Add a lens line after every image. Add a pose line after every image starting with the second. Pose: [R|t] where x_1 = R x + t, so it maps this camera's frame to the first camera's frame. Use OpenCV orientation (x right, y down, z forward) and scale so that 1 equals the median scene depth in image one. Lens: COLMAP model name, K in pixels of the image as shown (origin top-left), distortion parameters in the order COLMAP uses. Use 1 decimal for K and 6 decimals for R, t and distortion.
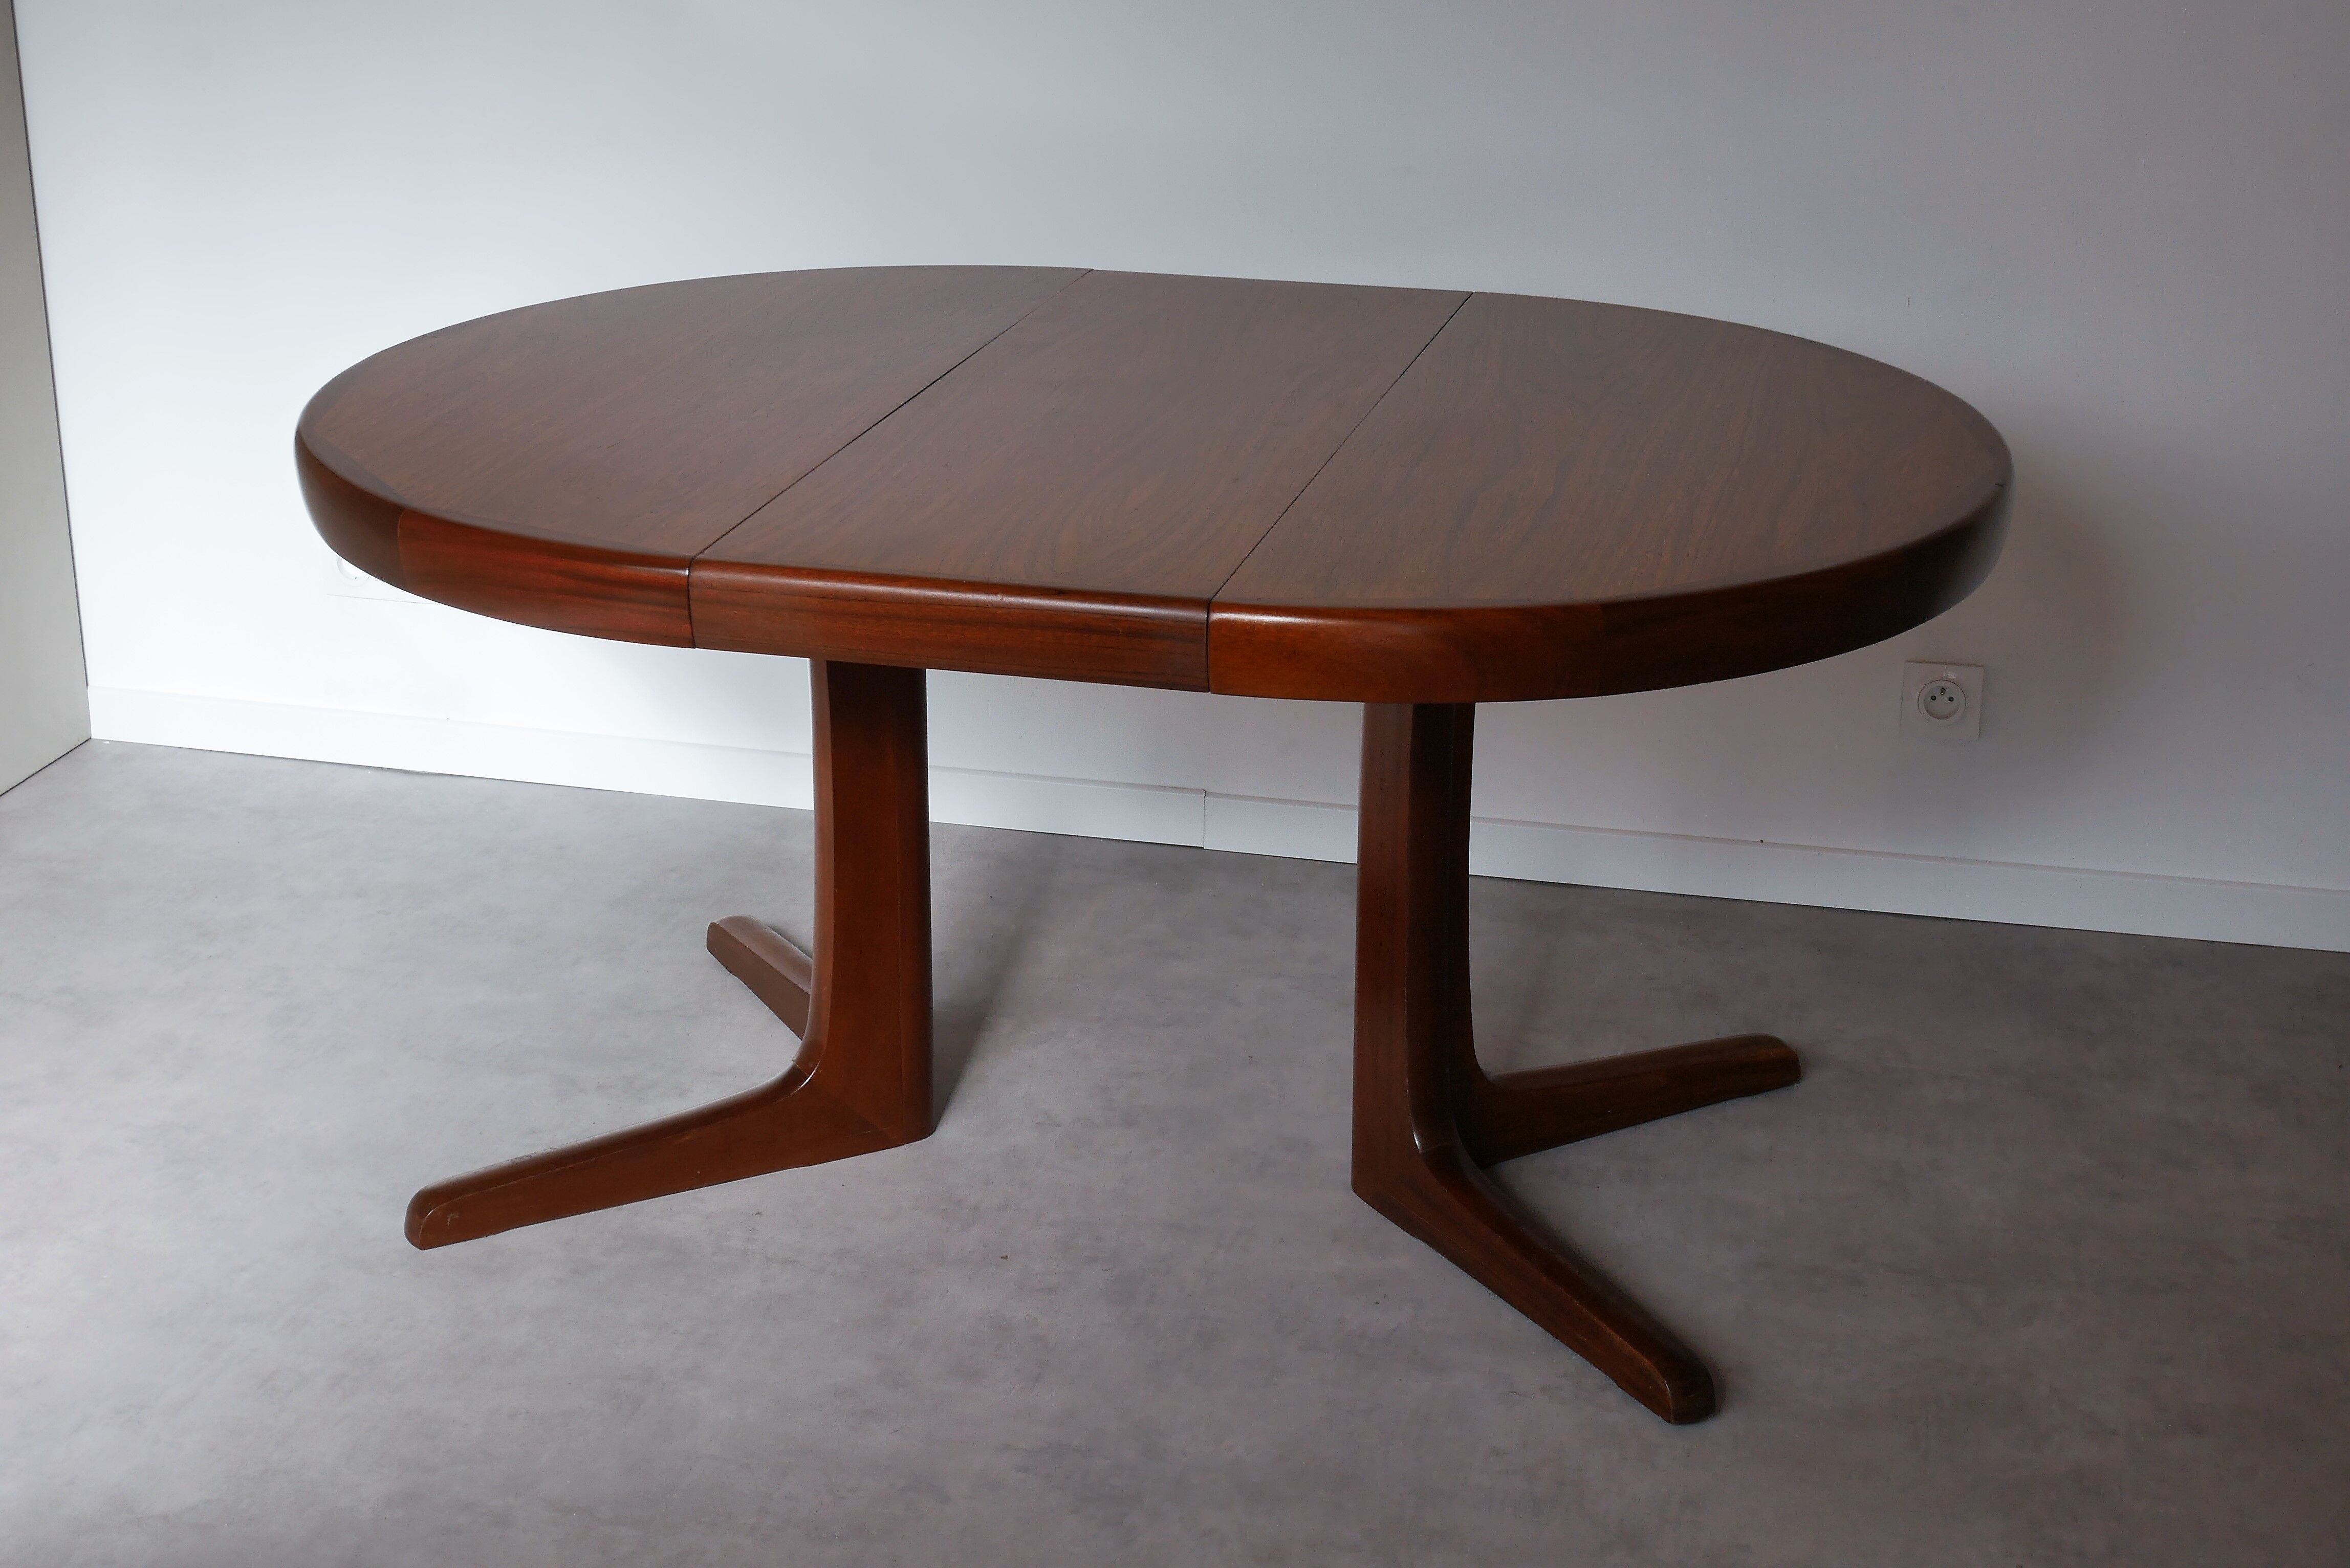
lens RADIAL K [[3501.4, 0, 1175.0], [0, 3501.4, 784.0], [0, 0, 1]] dist [-0.022337, 0.027047]
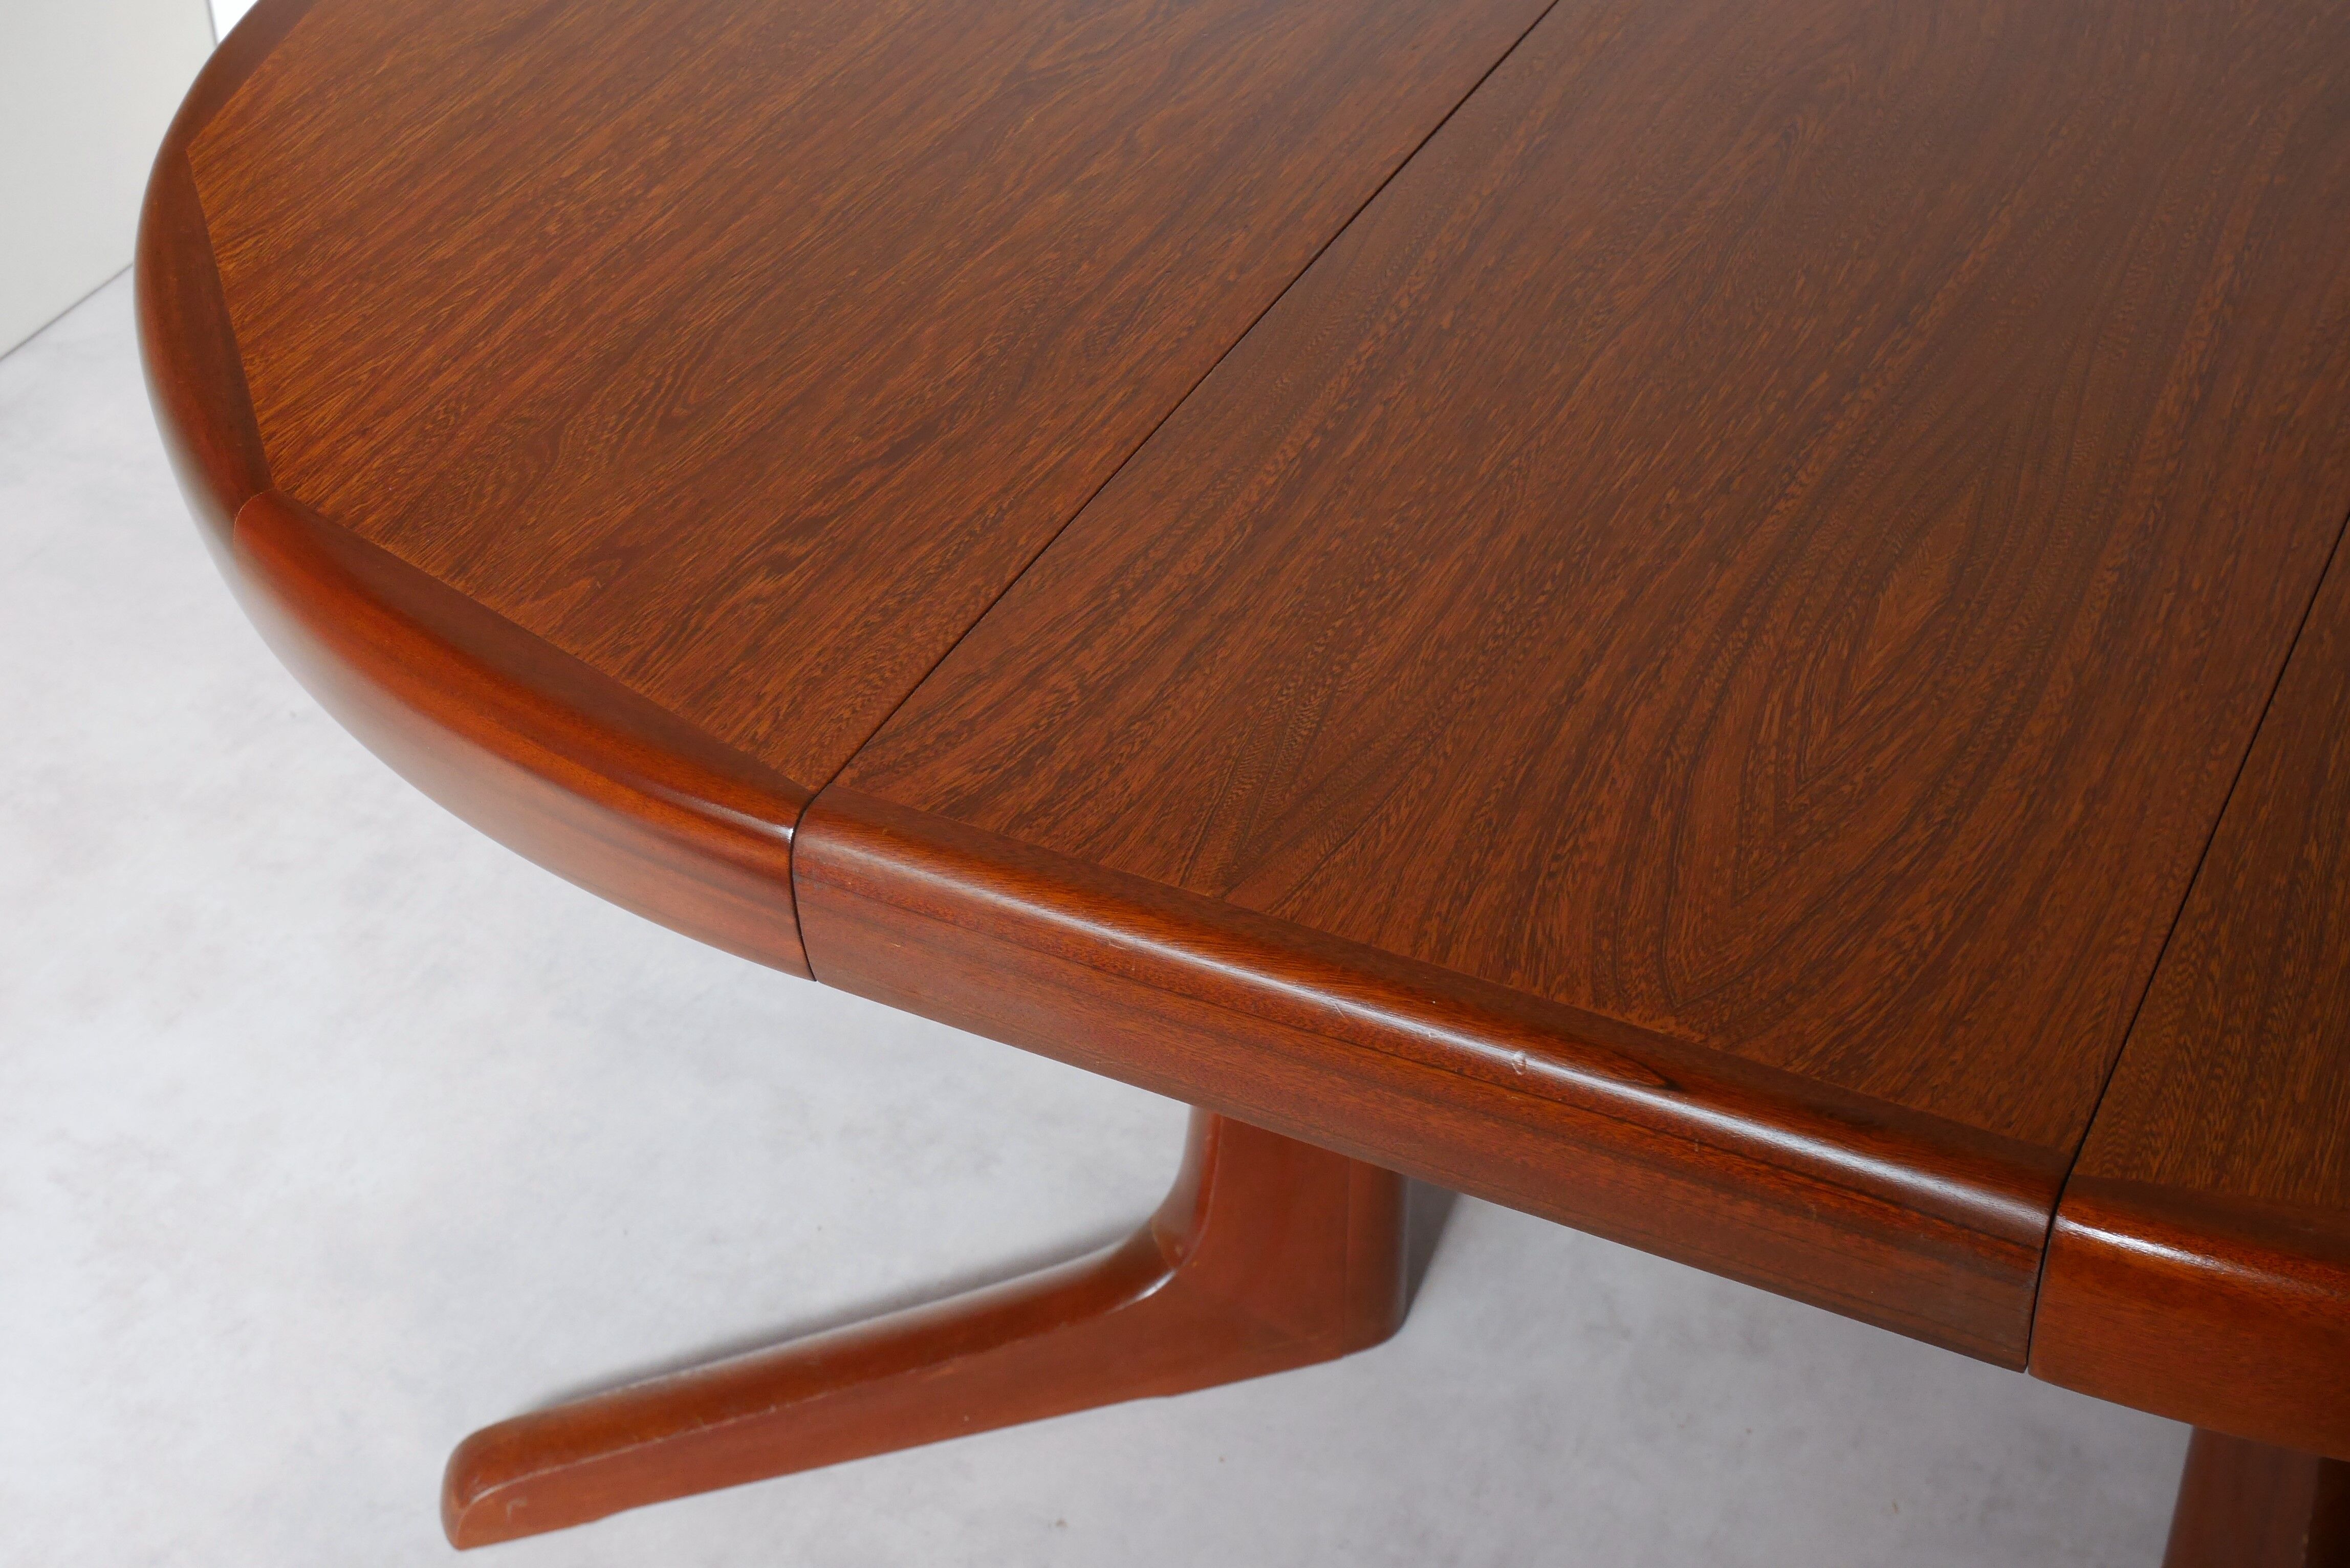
lens RADIAL K [[3677.2, 0, 1175.0], [0, 3677.2, 784.0], [0, 0, 1]] dist [-0.008625, 0.011449]
pose [[0.980554, 0.109652, -0.162756, -0.019237], [-0.058601, 0.955103, 0.290422, -0.162180], [0.187294, -0.275237, 0.942956, 0.489625]]
